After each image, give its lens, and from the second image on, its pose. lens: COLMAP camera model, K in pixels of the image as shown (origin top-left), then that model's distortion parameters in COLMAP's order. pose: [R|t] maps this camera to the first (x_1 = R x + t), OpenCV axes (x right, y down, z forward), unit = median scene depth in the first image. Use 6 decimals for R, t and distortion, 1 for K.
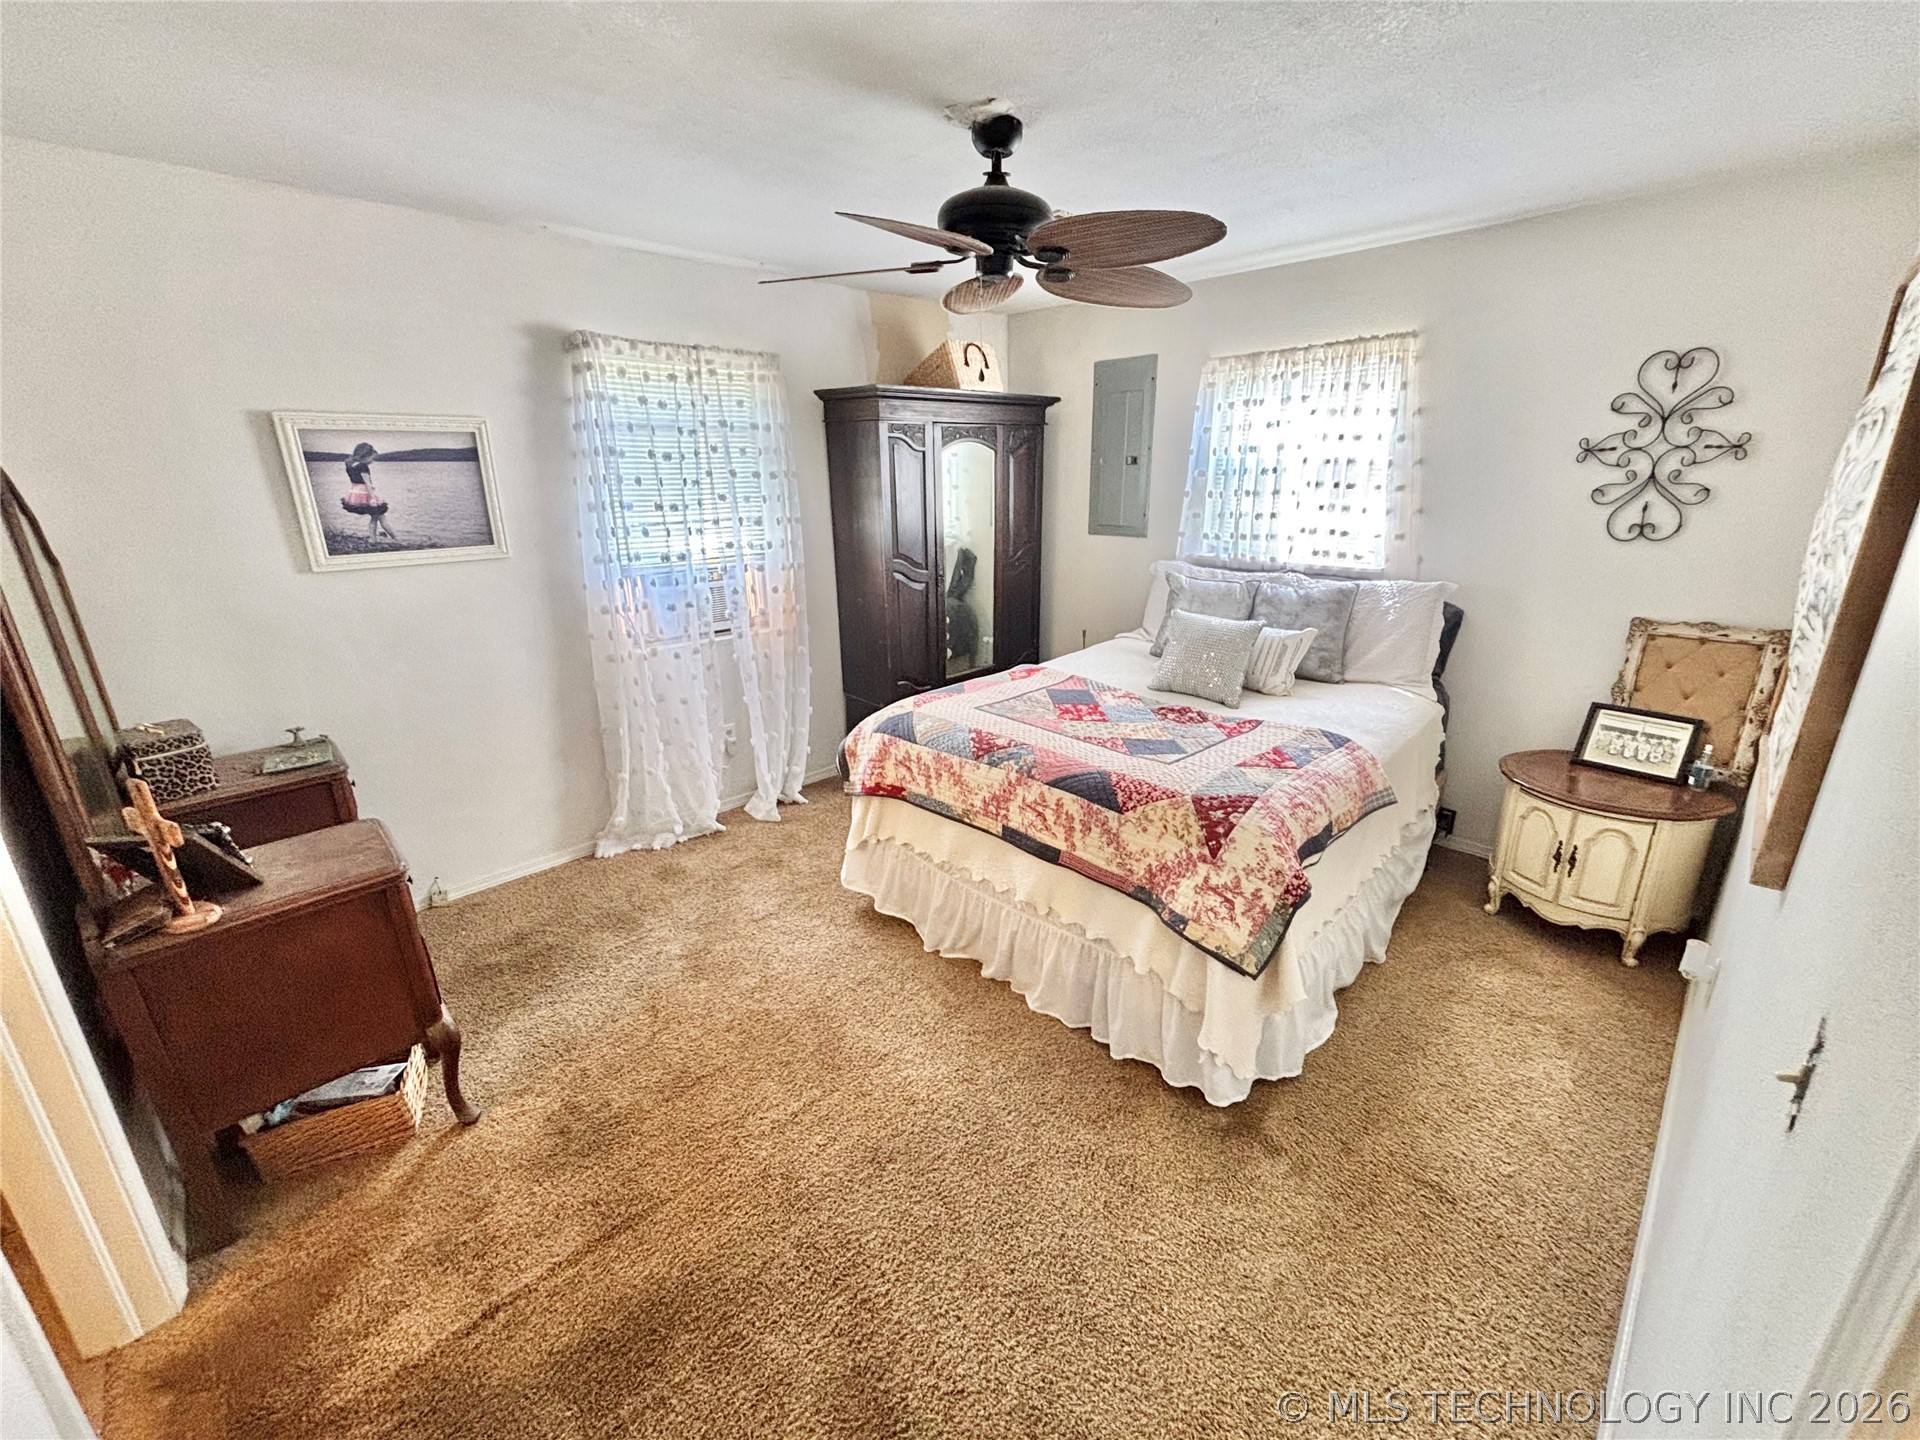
lens RADIAL K [[812.2, 0, 945.2], [0, 812.2, 724.2], [0, 0, 1]] dist [0.002389, -0.001484]
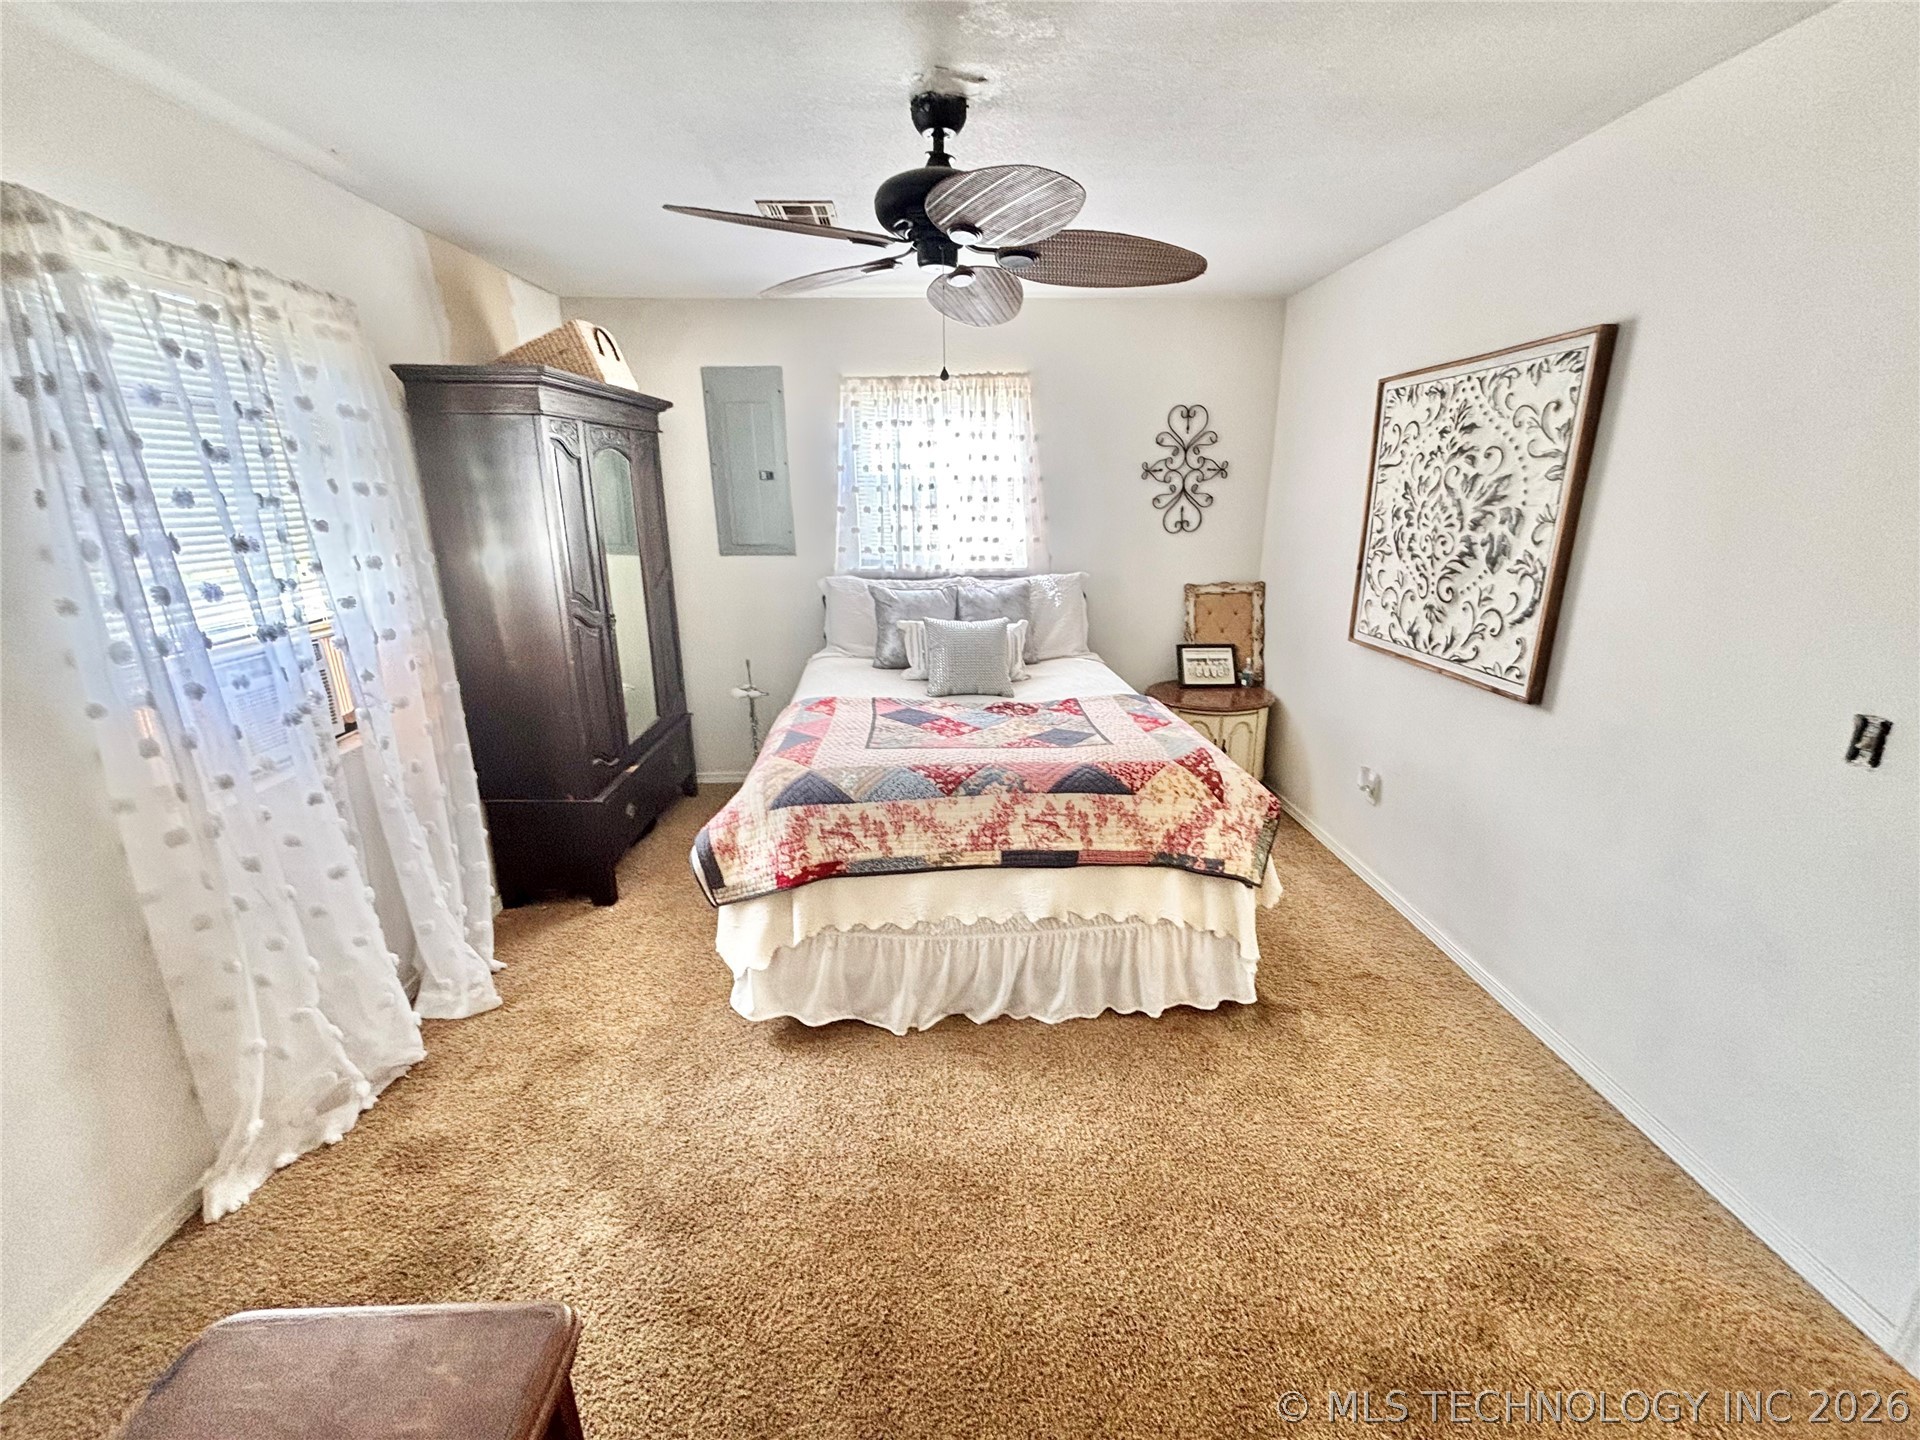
lens RADIAL K [[812.2, 0, 954.1], [0, 812.2, 727.2], [0, 0, 1]] dist [0.002389, -0.001484]
pose [[0.645126, -0.212982, 0.733792, -0.552297], [0.233719, 0.969339, 0.075871, -0.088777], [-0.727453, 0.122555, 0.675124, 0.339342]]
